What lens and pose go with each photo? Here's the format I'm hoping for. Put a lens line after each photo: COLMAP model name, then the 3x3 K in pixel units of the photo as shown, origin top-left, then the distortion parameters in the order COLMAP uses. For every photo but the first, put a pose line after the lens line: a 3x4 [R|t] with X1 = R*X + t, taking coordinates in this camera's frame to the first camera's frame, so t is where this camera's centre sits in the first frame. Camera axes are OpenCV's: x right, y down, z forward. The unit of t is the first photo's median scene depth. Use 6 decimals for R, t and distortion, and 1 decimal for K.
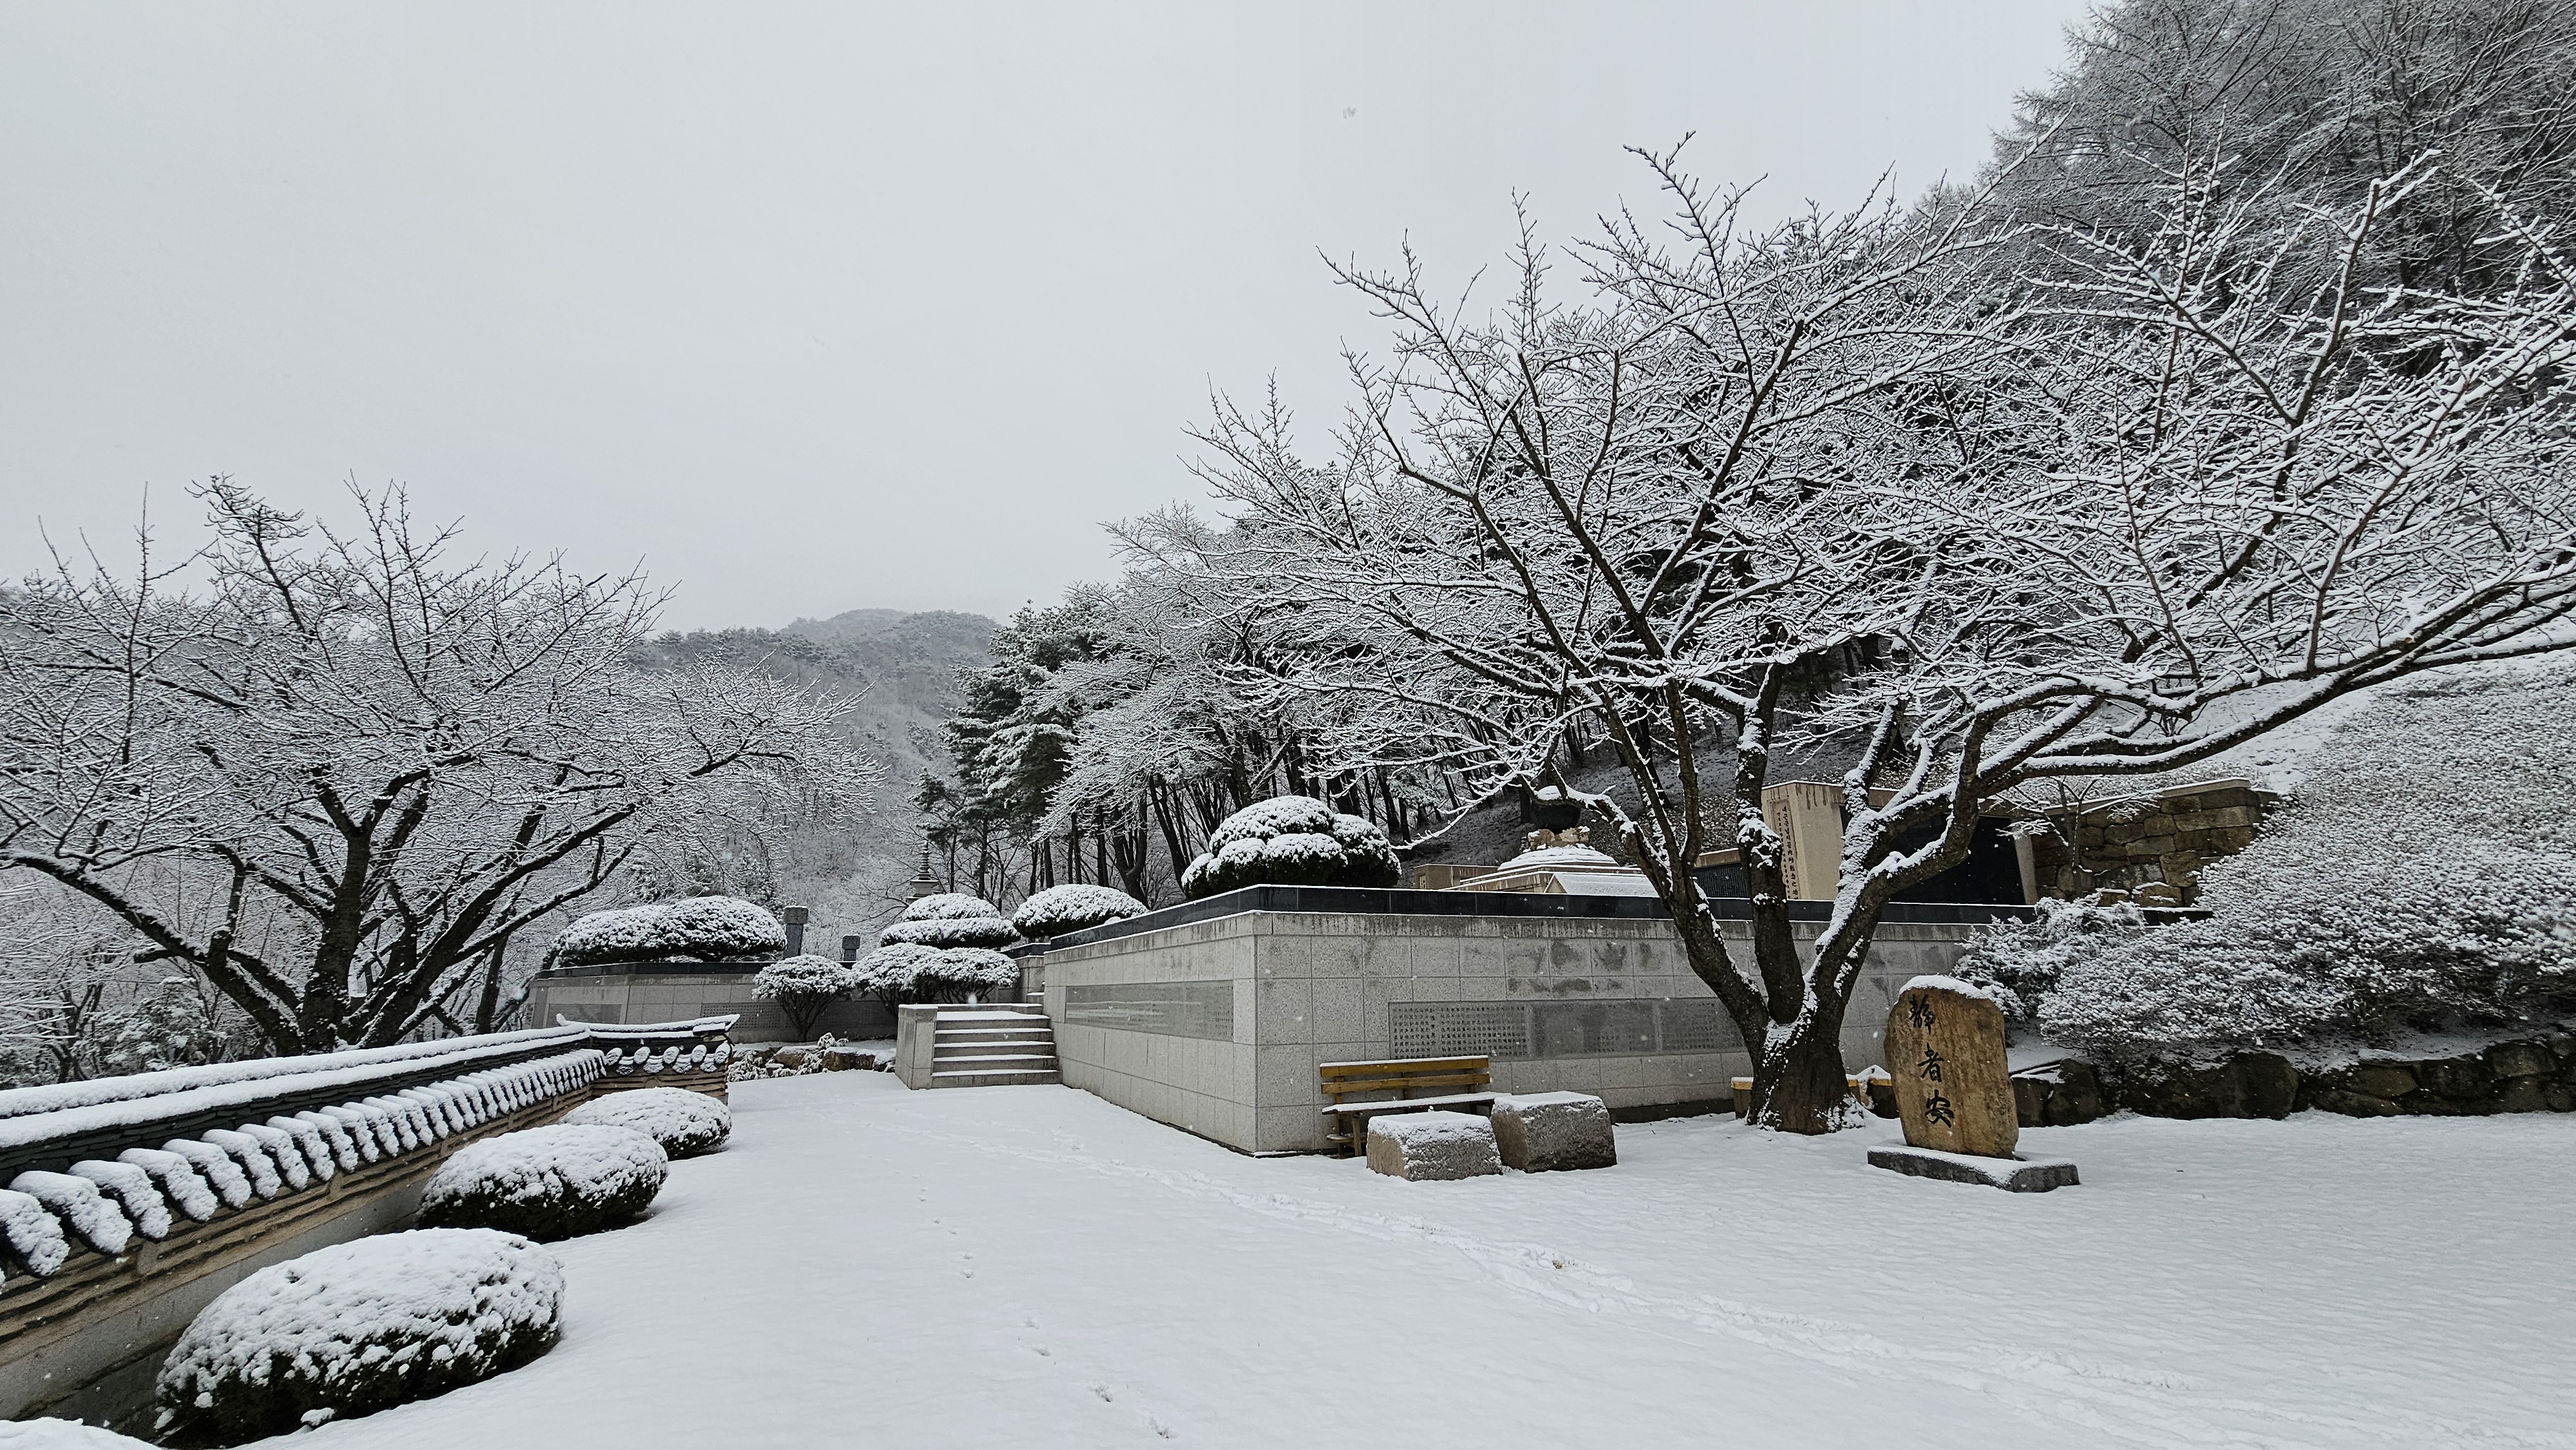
lens RADIAL K [[1035.2, 0, 1295.8], [0, 1035.2, 733.7], [0, 0, 1]] dist [-0.011201, -0.000241]
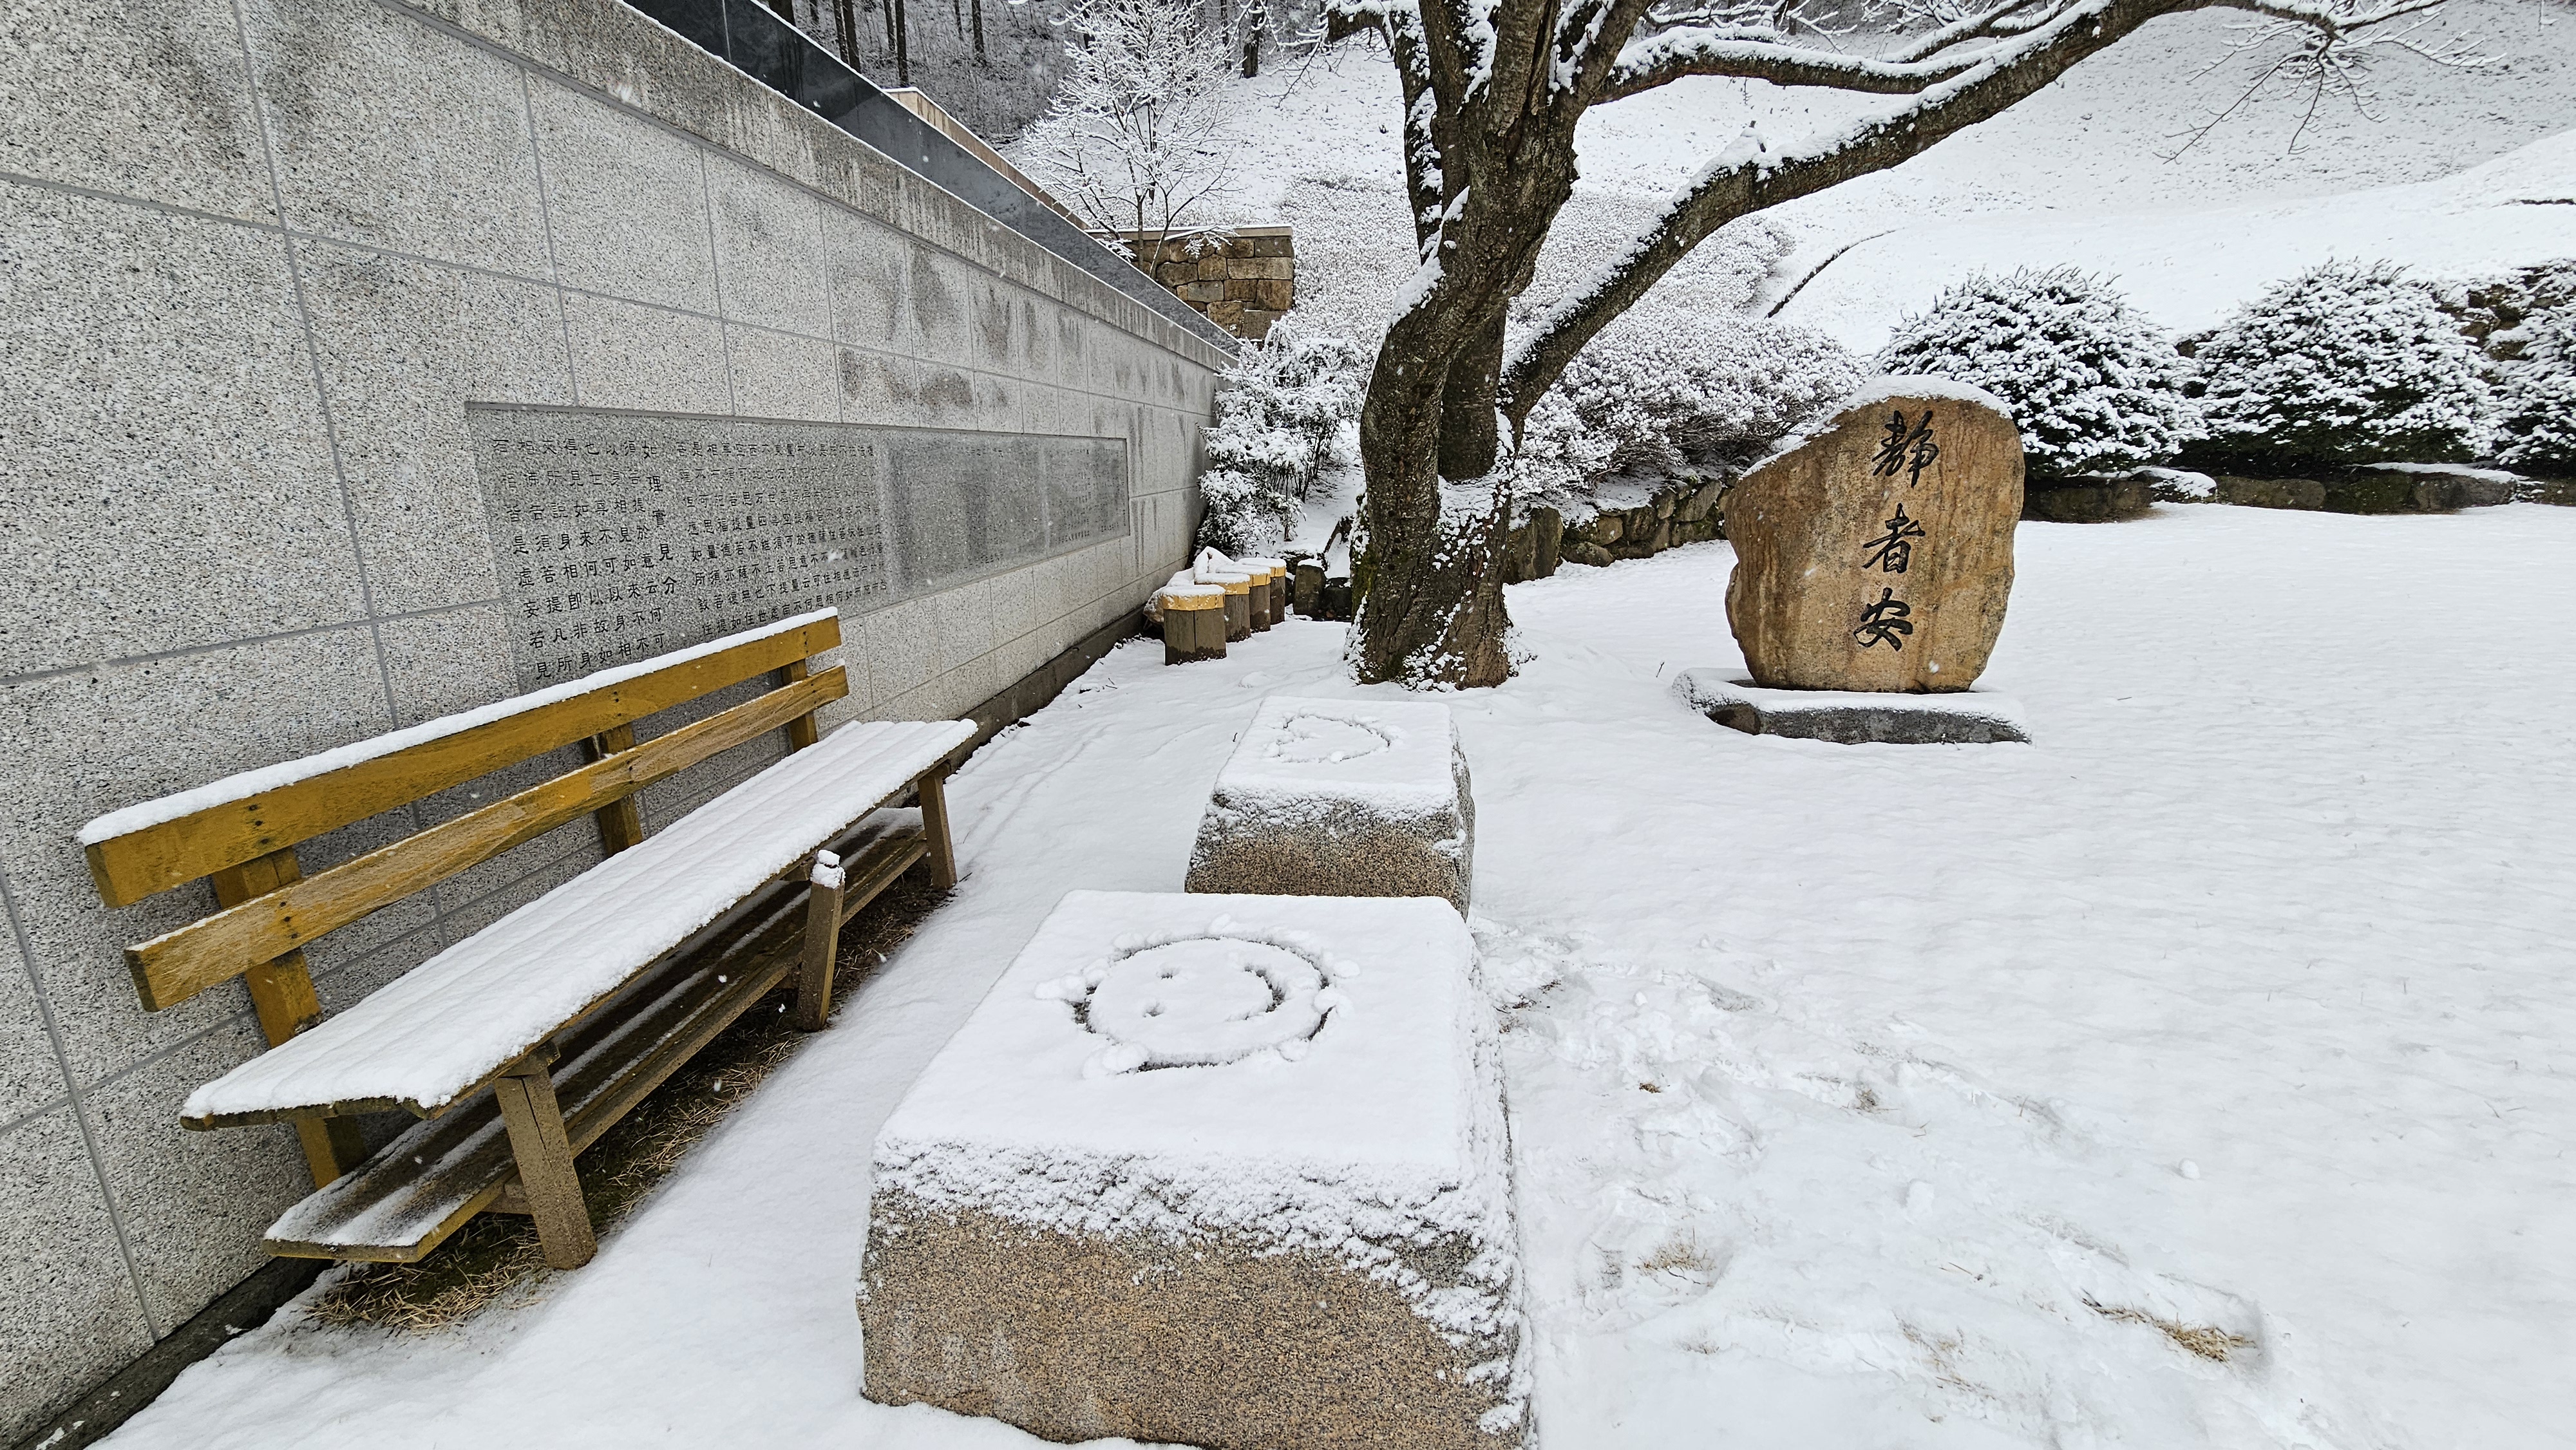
lens RADIAL K [[1061.6, 0, 1288.0], [0, 1061.6, 725.0], [0, 0, 1]] dist [-0.034415, 0.041624]
pose [[0.475910, -0.213271, 0.853244, -0.014819], [-0.208316, 0.915212, 0.344952, 0.205184], [-0.854467, -0.341910, 0.391131, 0.737648]]
